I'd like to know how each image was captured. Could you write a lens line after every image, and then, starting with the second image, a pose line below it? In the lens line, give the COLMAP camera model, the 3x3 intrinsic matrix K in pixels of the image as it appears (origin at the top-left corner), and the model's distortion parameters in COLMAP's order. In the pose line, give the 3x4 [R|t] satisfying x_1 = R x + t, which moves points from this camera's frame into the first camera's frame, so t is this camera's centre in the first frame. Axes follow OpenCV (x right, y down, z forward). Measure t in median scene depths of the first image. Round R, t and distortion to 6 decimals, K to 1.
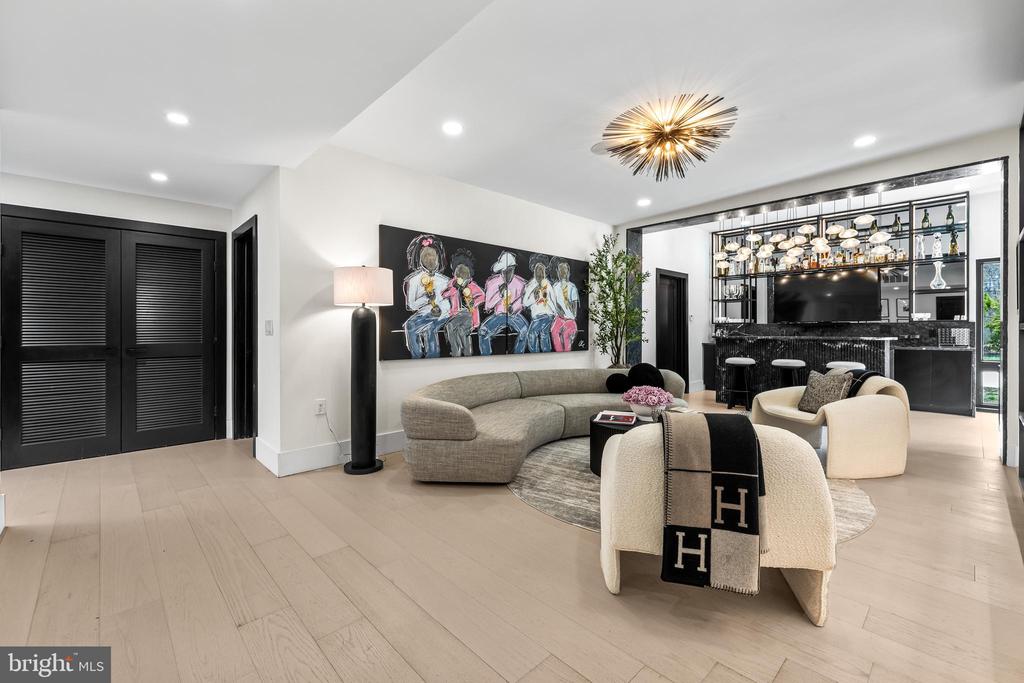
lens RADIAL K [[434.2, 0, 512.0], [0, 434.2, 332.7], [0, 0, 1]] dist [-0.002995, 0.002032]
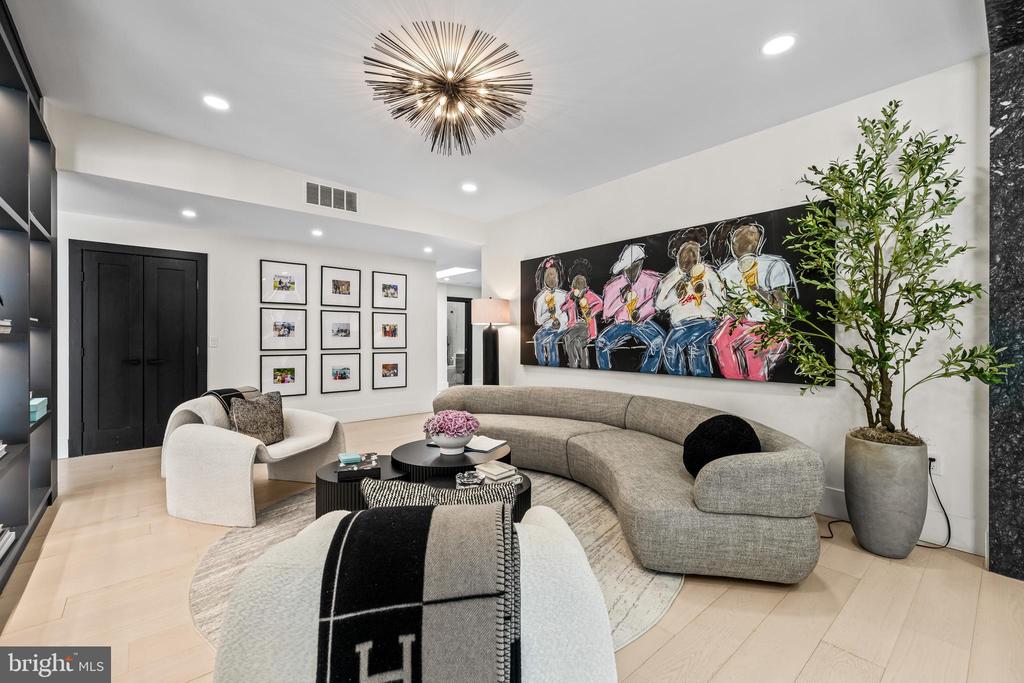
lens RADIAL K [[434.2, 0, 514.9], [0, 434.2, 339.8], [0, 0, 1]] dist [-0.002995, 0.002032]
pose [[-0.035802, 0.000974, -0.999358, 0.769154], [-0.005817, 0.999982, 0.001183, -0.009378], [0.999342, 0.005856, -0.035796, 0.783836]]
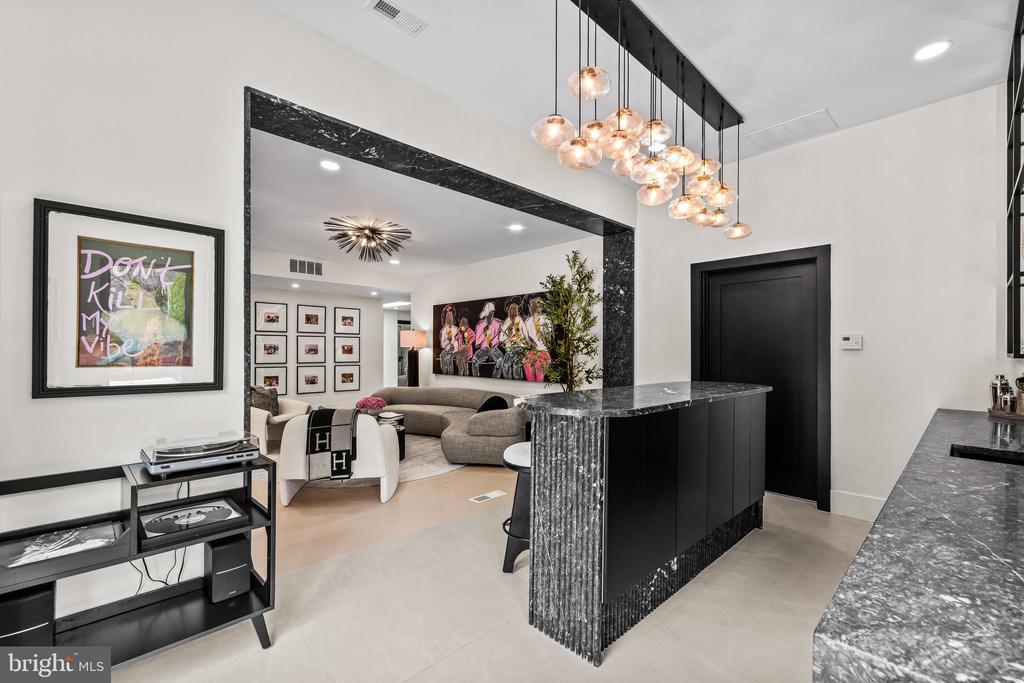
lens RADIAL K [[434.2, 0, 514.9], [0, 434.2, 351.6], [0, 0, 1]] dist [-0.002995, 0.002032]
pose [[0.022585, 0.002692, -0.999741, 1.291847], [-0.009577, 0.999951, 0.002476, -0.034435], [0.999699, 0.009518, 0.022610, 1.012925]]
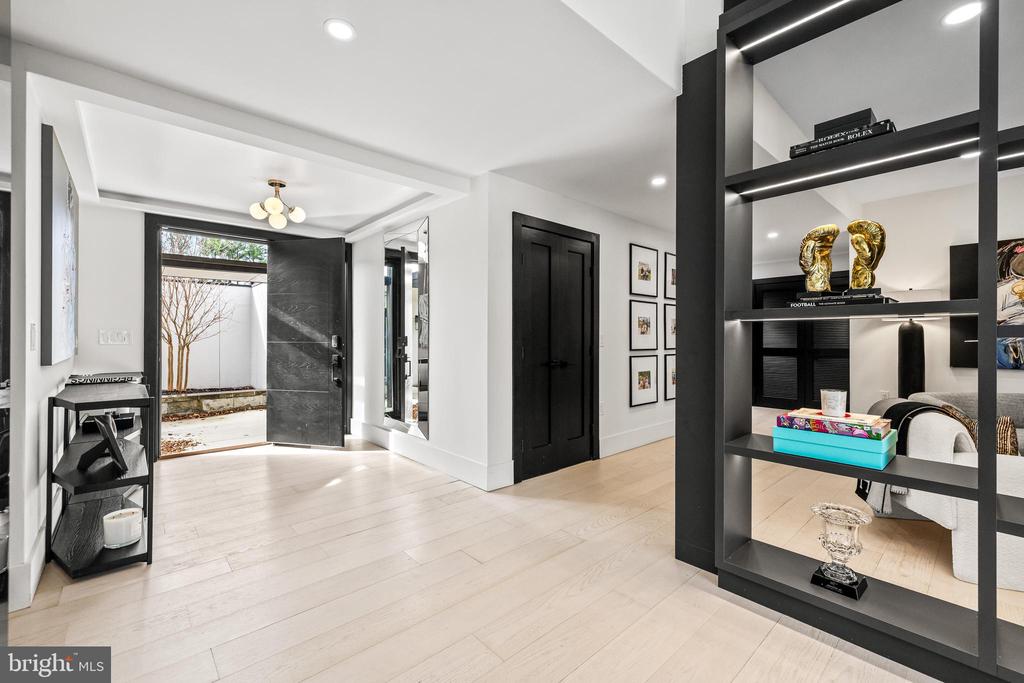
lens RADIAL K [[434.2, 0, 513.9], [0, 434.2, 338.1], [0, 0, 1]] dist [-0.002995, 0.002032]
pose [[-0.017680, -0.002055, -0.999842, 0.639858], [-0.007068, 0.999973, -0.001931, -0.000564], [0.999819, 0.007032, -0.017694, -0.082339]]
